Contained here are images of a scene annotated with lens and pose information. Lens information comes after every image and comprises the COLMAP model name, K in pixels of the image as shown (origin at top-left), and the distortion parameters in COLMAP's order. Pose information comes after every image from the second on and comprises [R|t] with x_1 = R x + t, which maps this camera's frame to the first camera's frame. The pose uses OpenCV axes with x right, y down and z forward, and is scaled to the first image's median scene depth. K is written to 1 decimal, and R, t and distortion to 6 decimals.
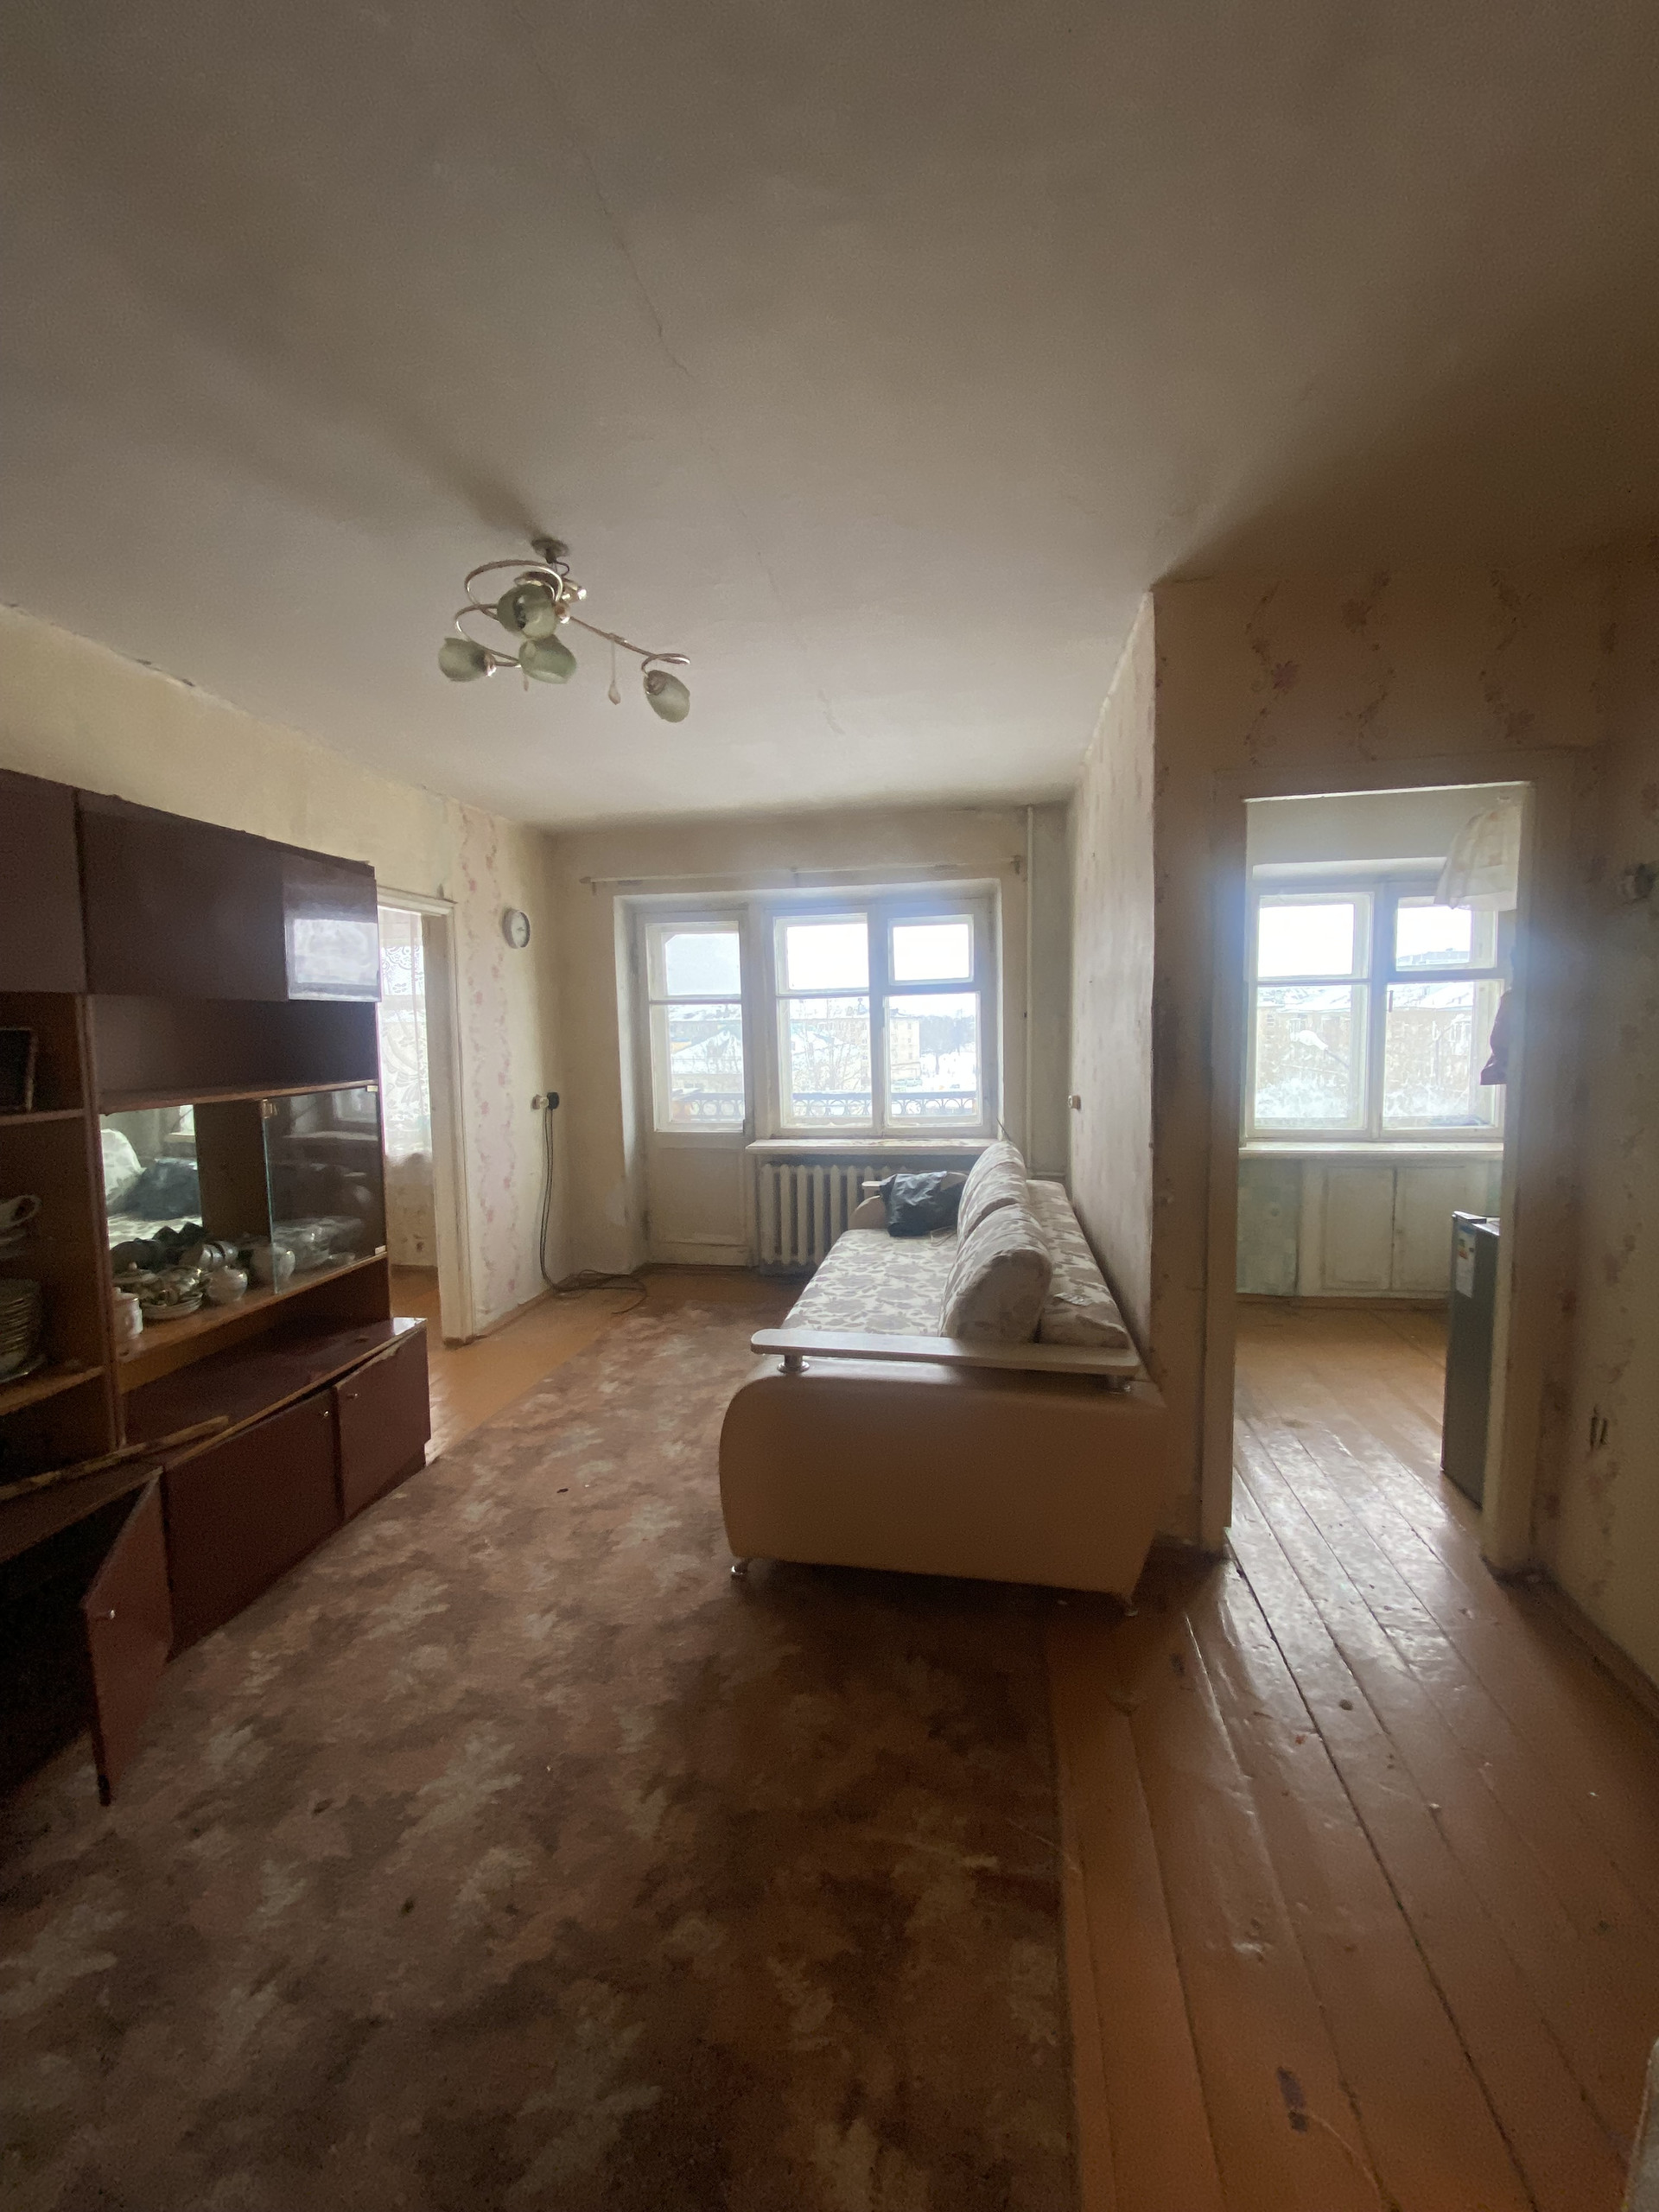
lens RADIAL K [[882.4, 0, 836.7], [0, 882.4, 1098.1], [0, 0, 1]] dist [0.033229, -0.025939]
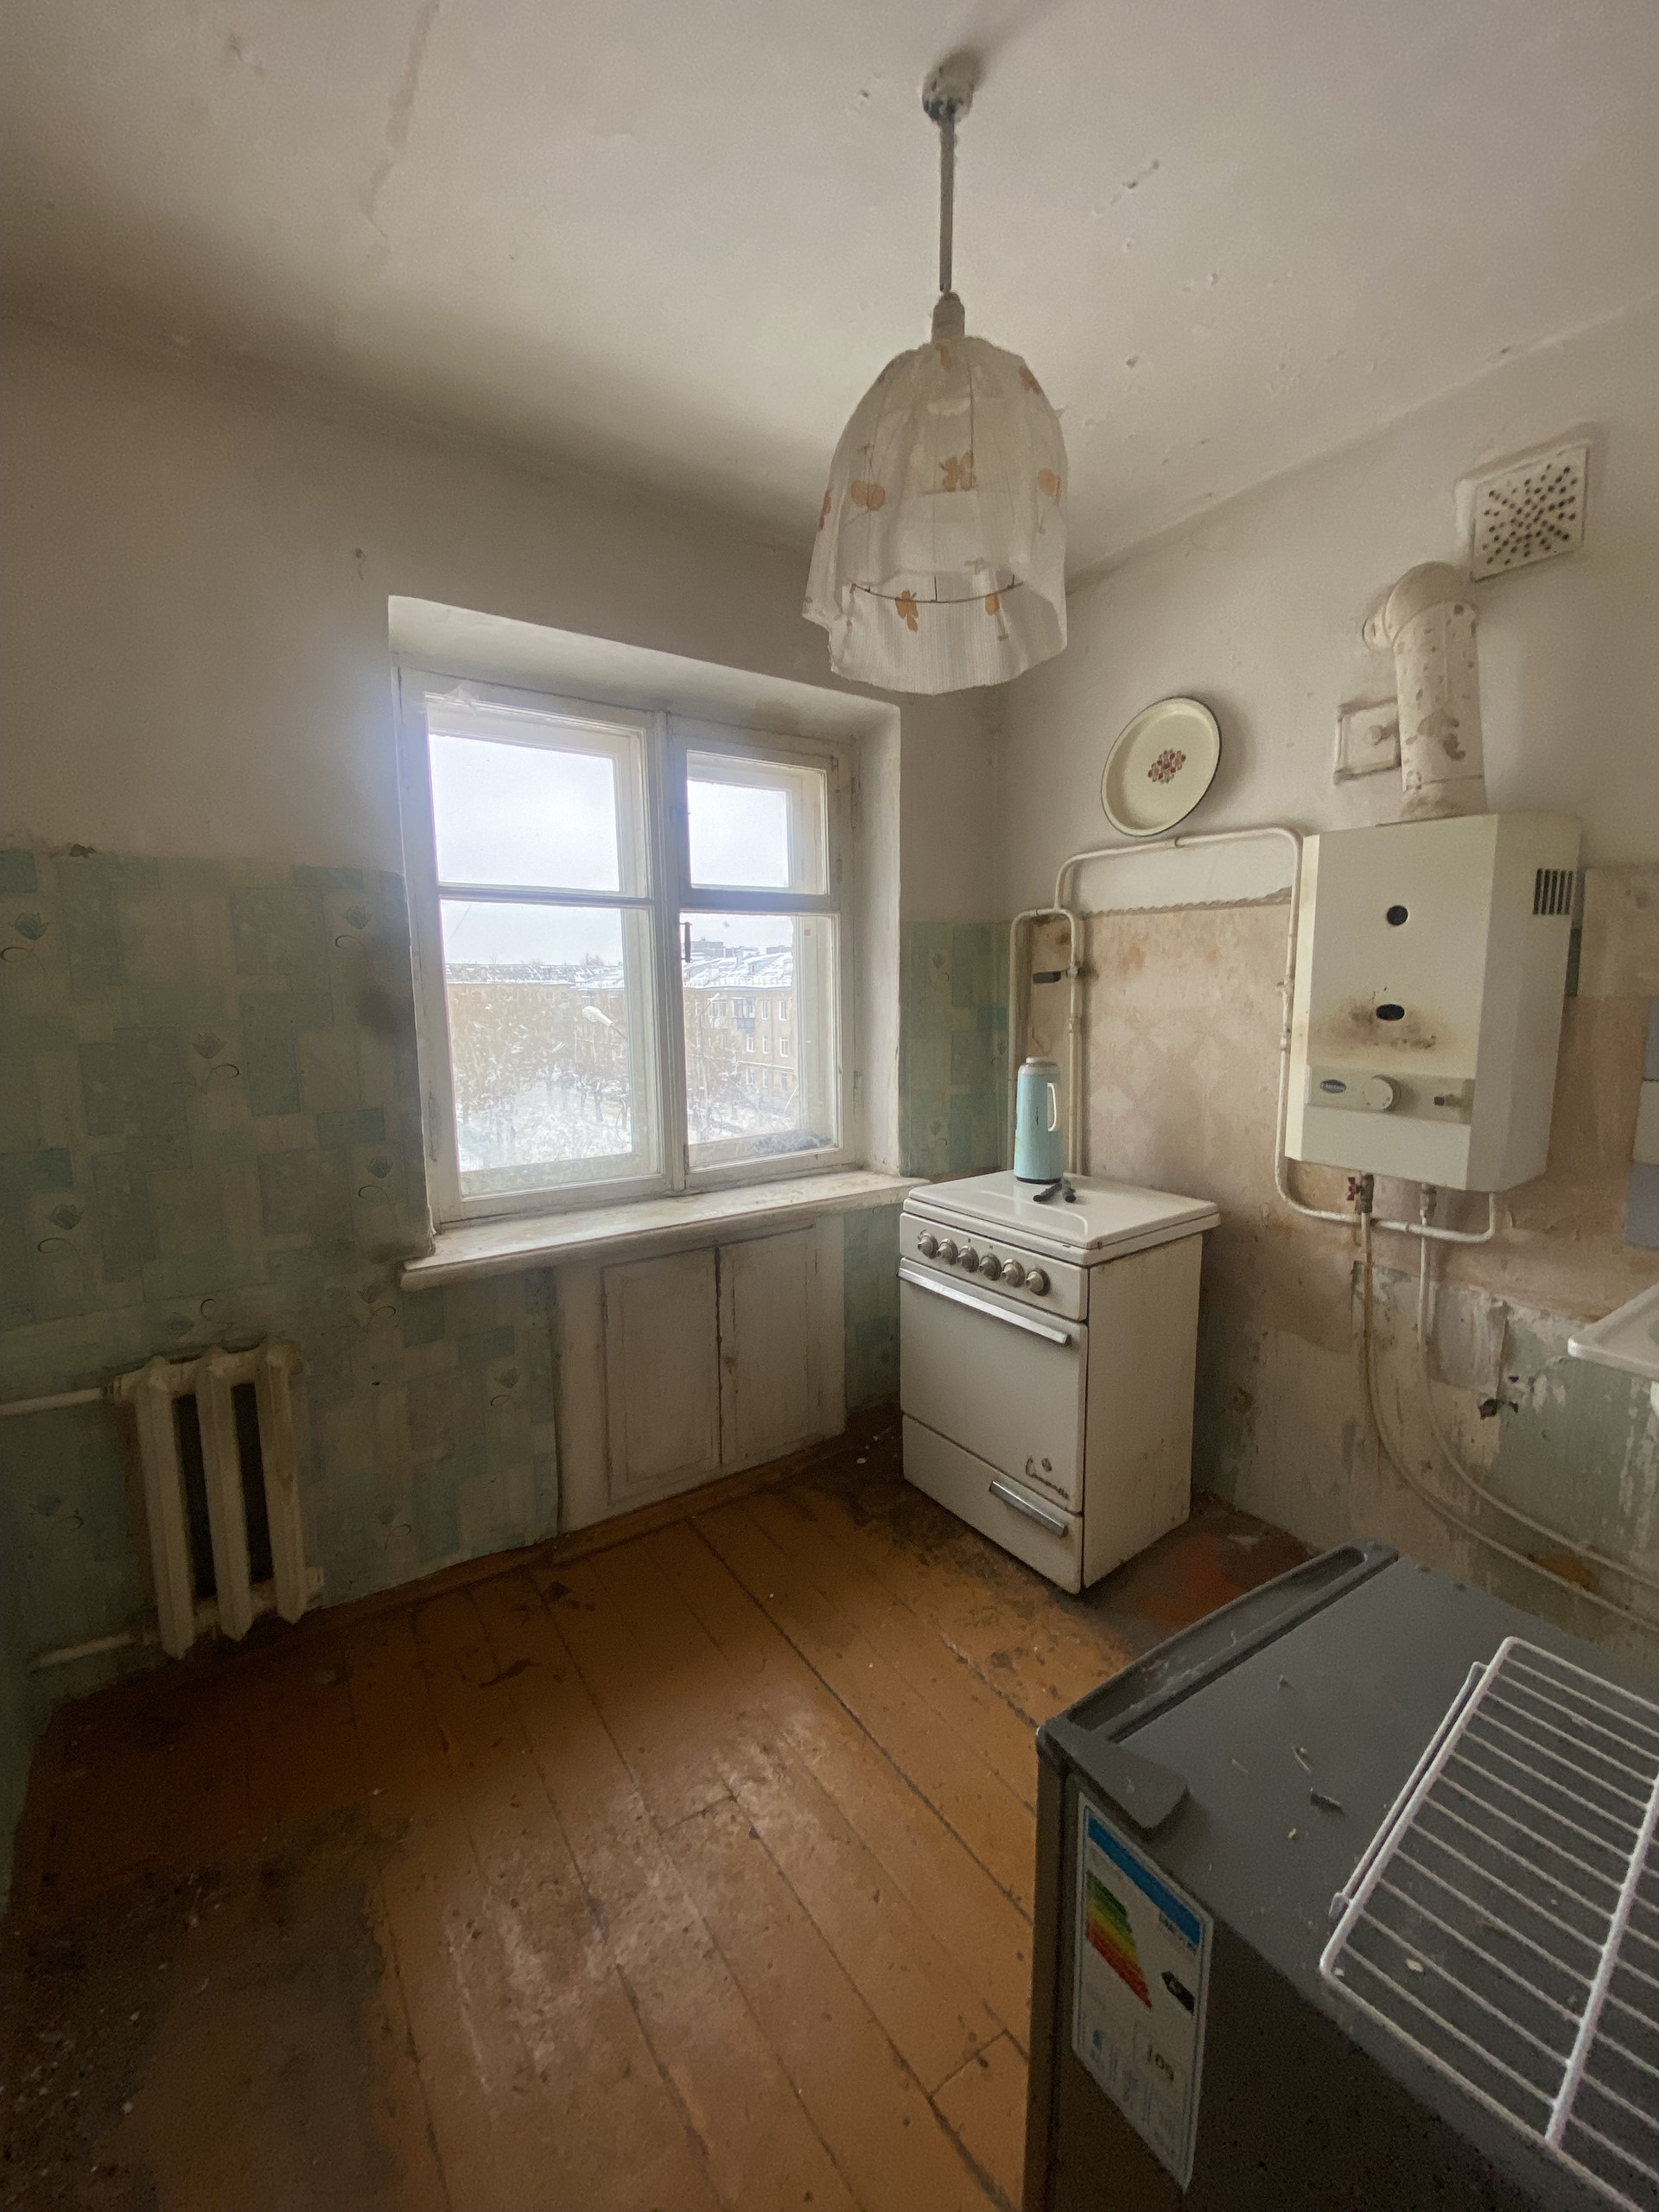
lens RADIAL K [[882.4, 0, 836.7], [0, 882.4, 1098.1], [0, 0, 1]] dist [0.033229, -0.025939]
pose [[0.732971, -0.072042, 0.676434, 0.294396], [0.055092, 0.997397, 0.046529, -0.030158], [-0.678025, 0.003162, 0.735032, 0.504330]]
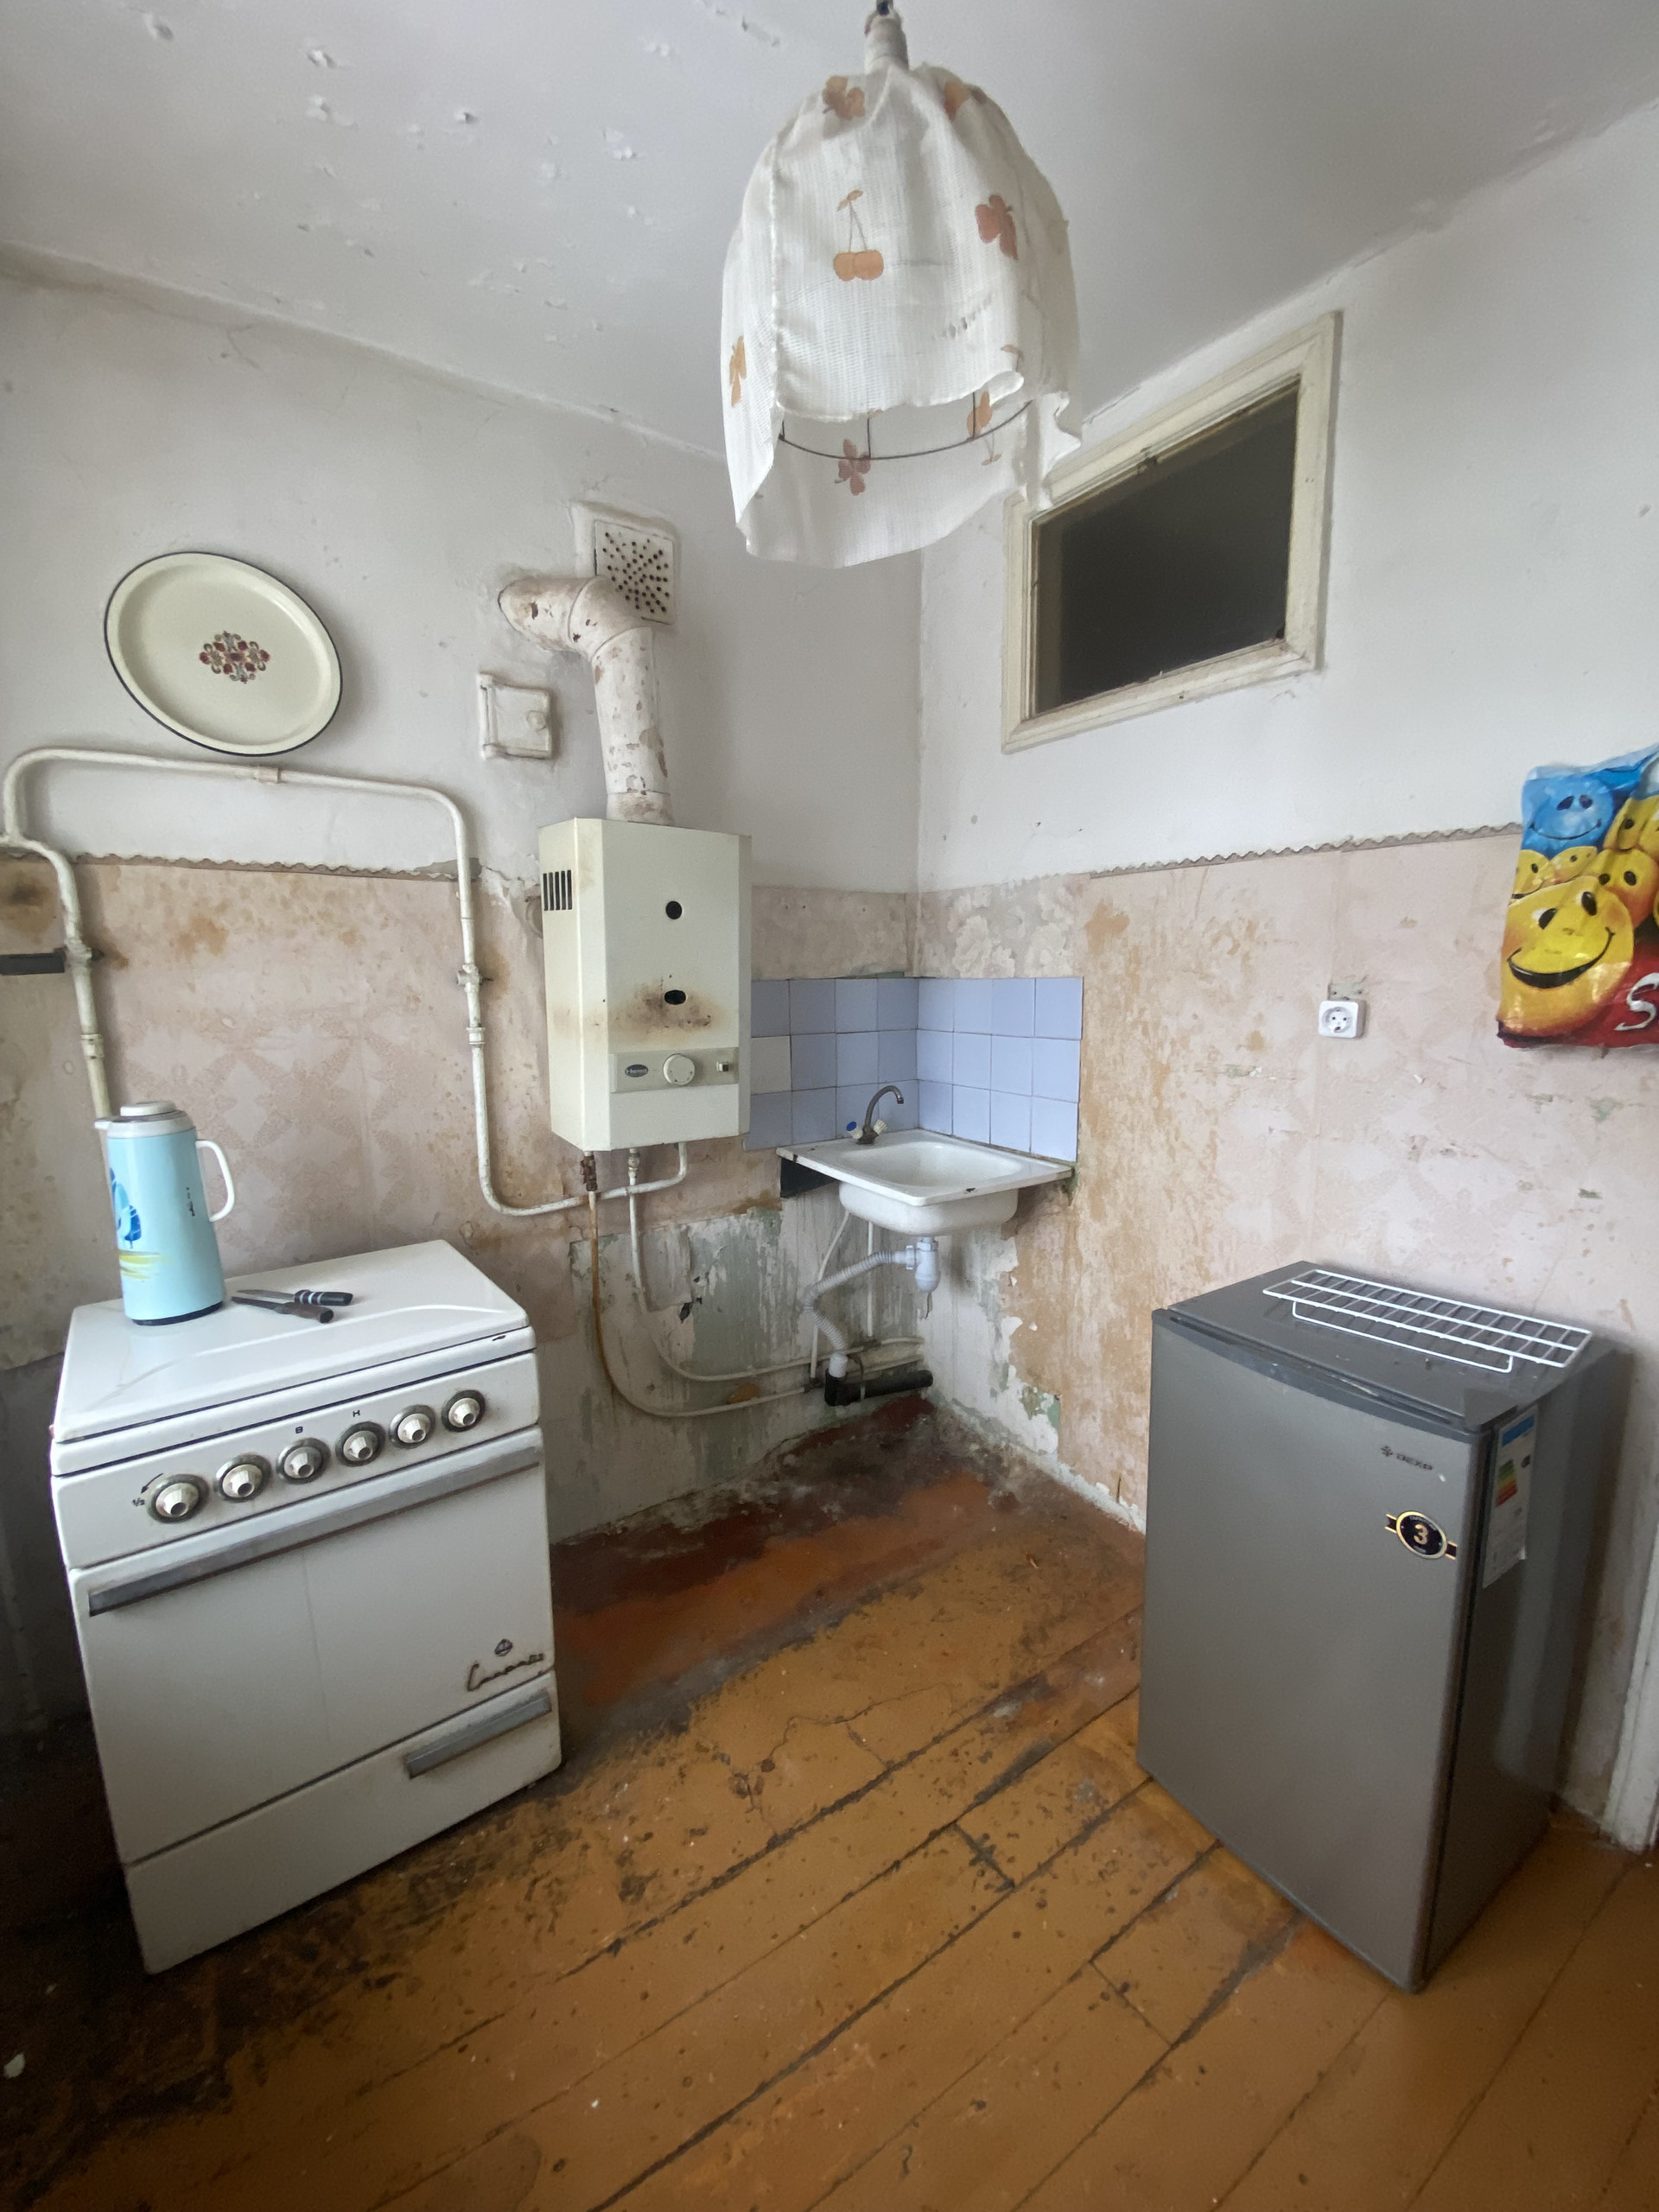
lens RADIAL K [[882.4, 0, 836.7], [0, 882.4, 1098.1], [0, 0, 1]] dist [0.033229, -0.025939]
pose [[-0.681005, -0.086443, 0.727159, 0.327297], [0.091476, 0.975187, 0.201599, -0.047271], [-0.726543, 0.203807, -0.656200, 0.667471]]
